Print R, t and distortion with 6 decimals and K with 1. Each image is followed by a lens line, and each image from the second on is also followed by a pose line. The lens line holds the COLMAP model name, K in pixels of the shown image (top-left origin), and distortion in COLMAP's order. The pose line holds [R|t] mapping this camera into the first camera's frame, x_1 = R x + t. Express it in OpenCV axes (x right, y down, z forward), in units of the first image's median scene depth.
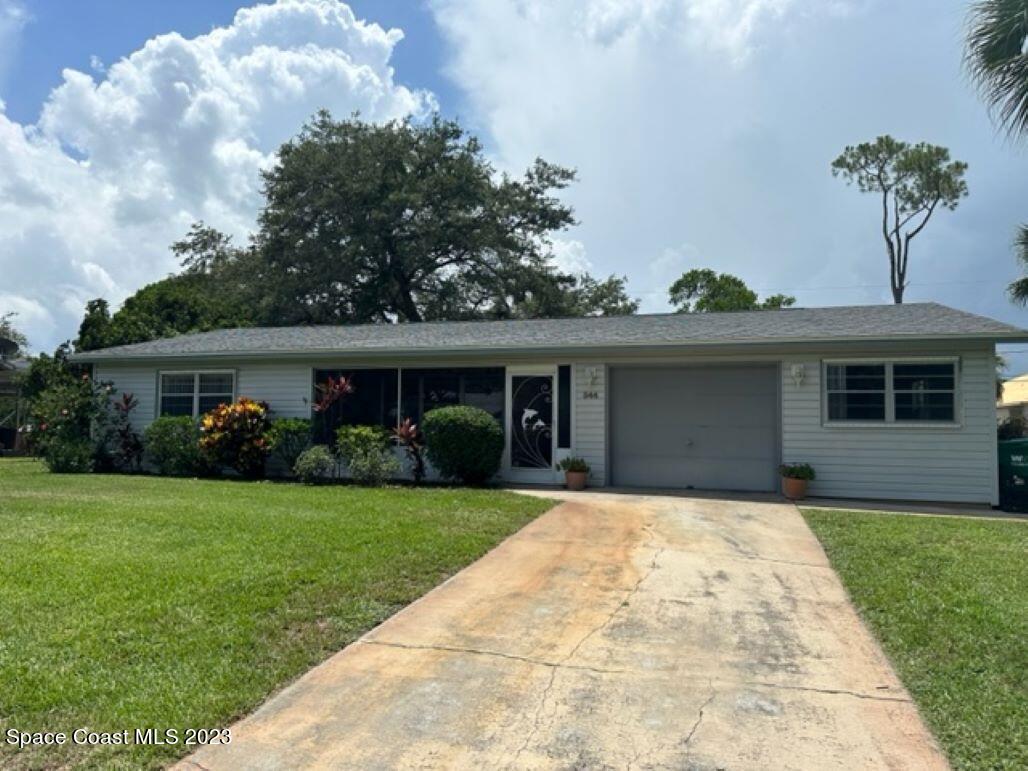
lens RADIAL K [[752.5, 0, 514.0], [0, 752.5, 385.5], [0, 0, 1]] dist [0.192423, -0.341882]
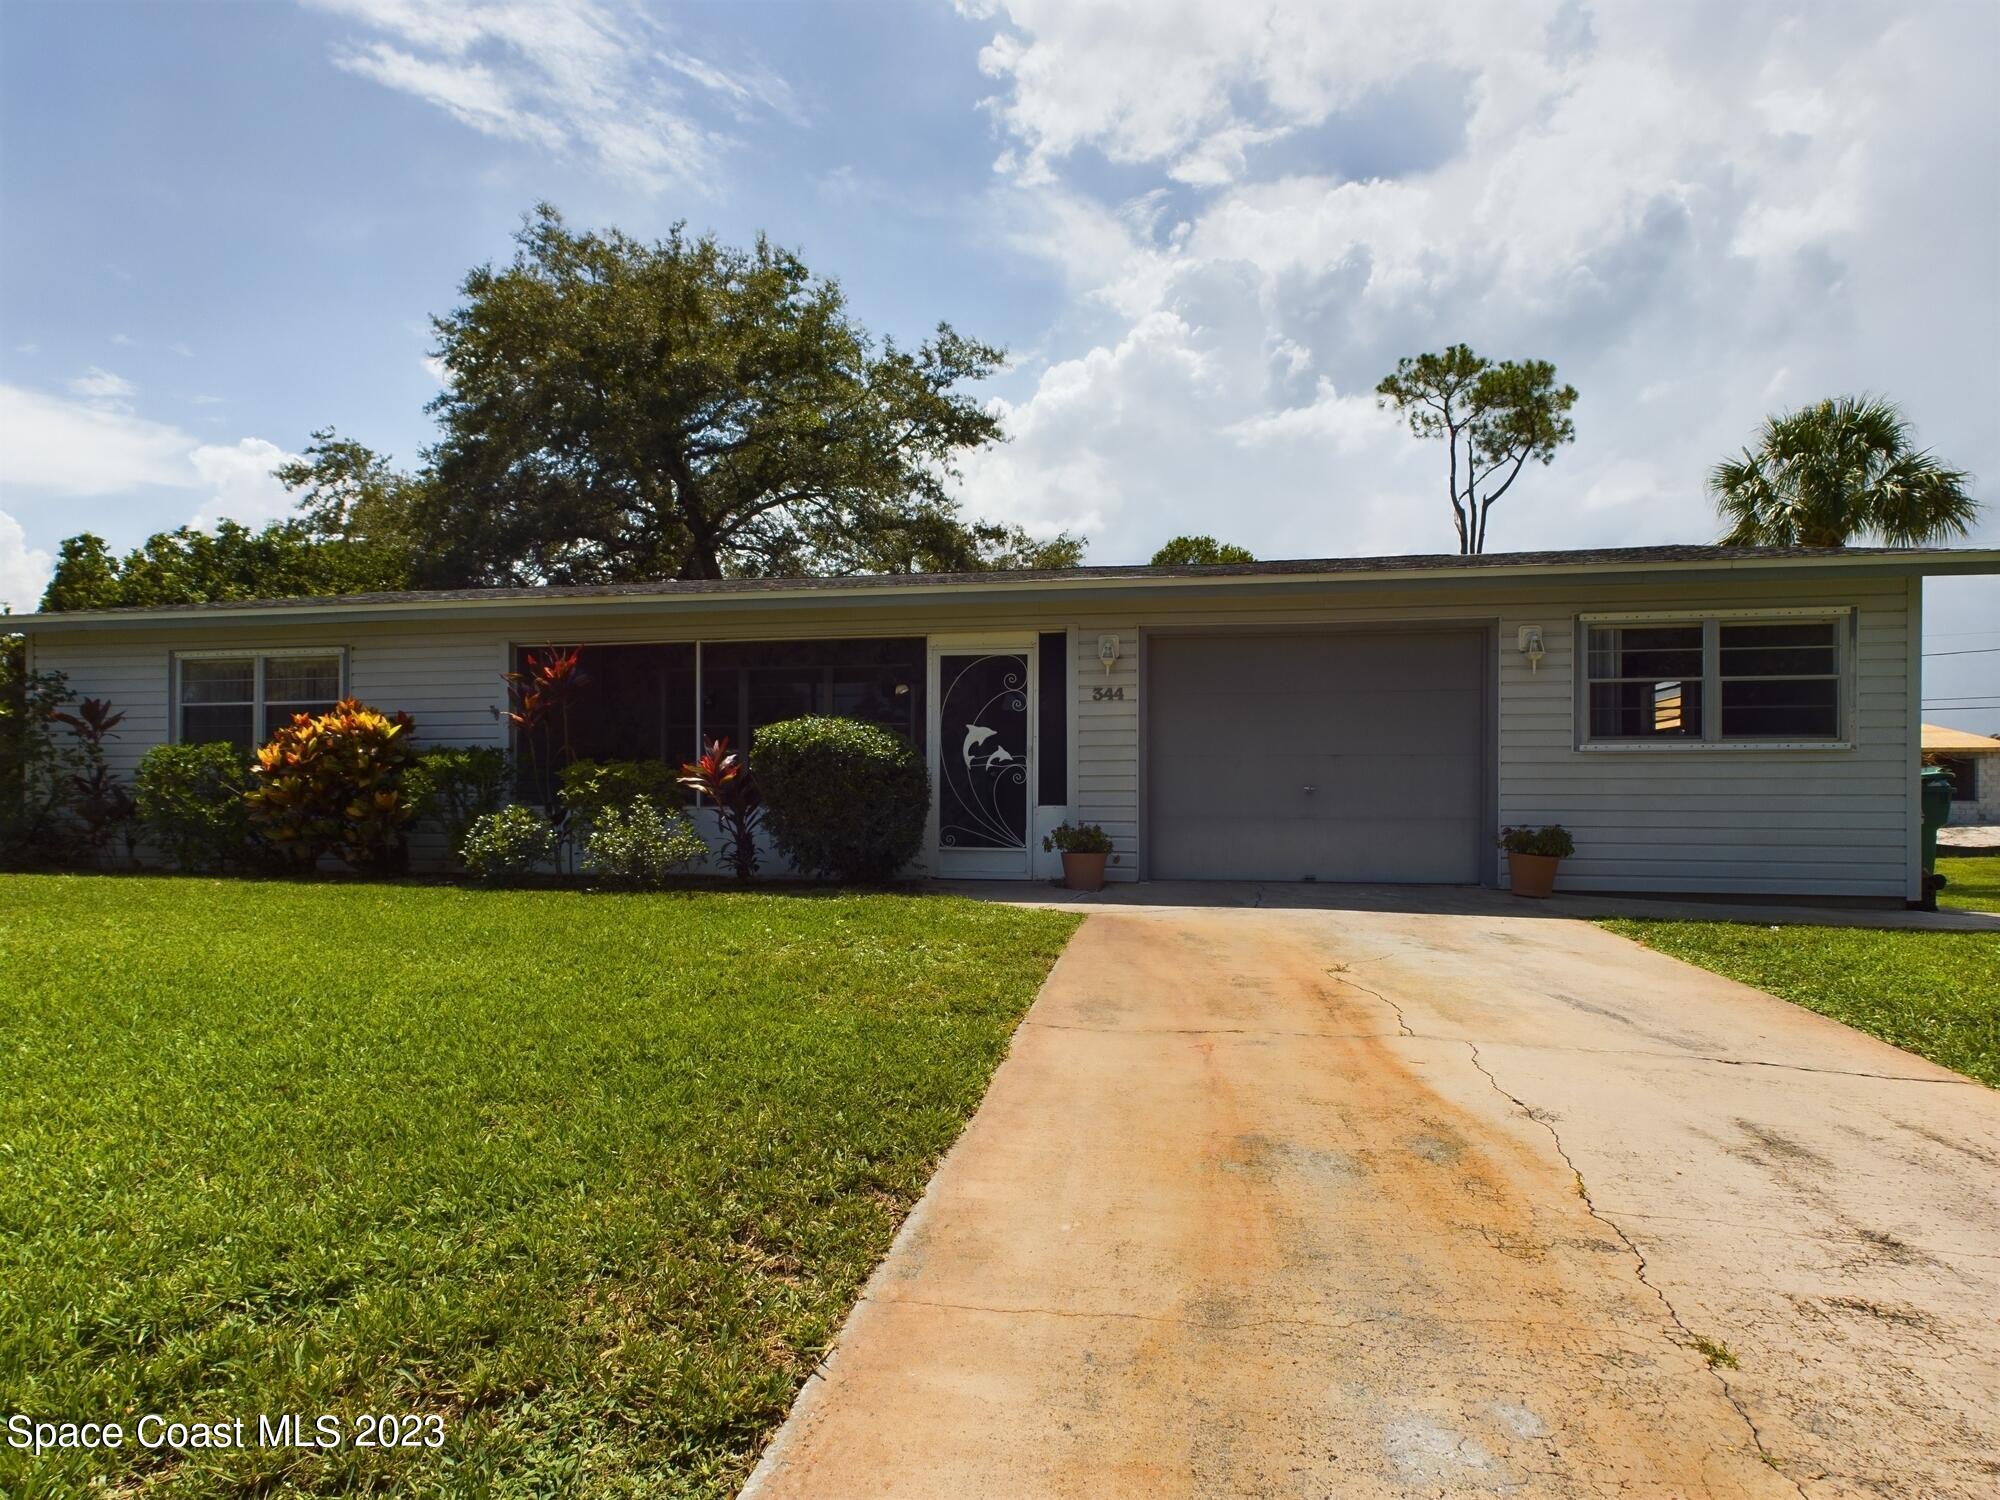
lens RADIAL K [[1112.4, 0, 1021.0], [0, 1112.4, 757.7], [0, 0, 1]] dist [-0.000104, 0.035217]
pose [[0.990772, -0.002096, 0.135524, -0.045324], [0.000345, 0.999916, 0.012945, 0.040210], [-0.135540, -0.012779, 0.990689, 0.277116]]
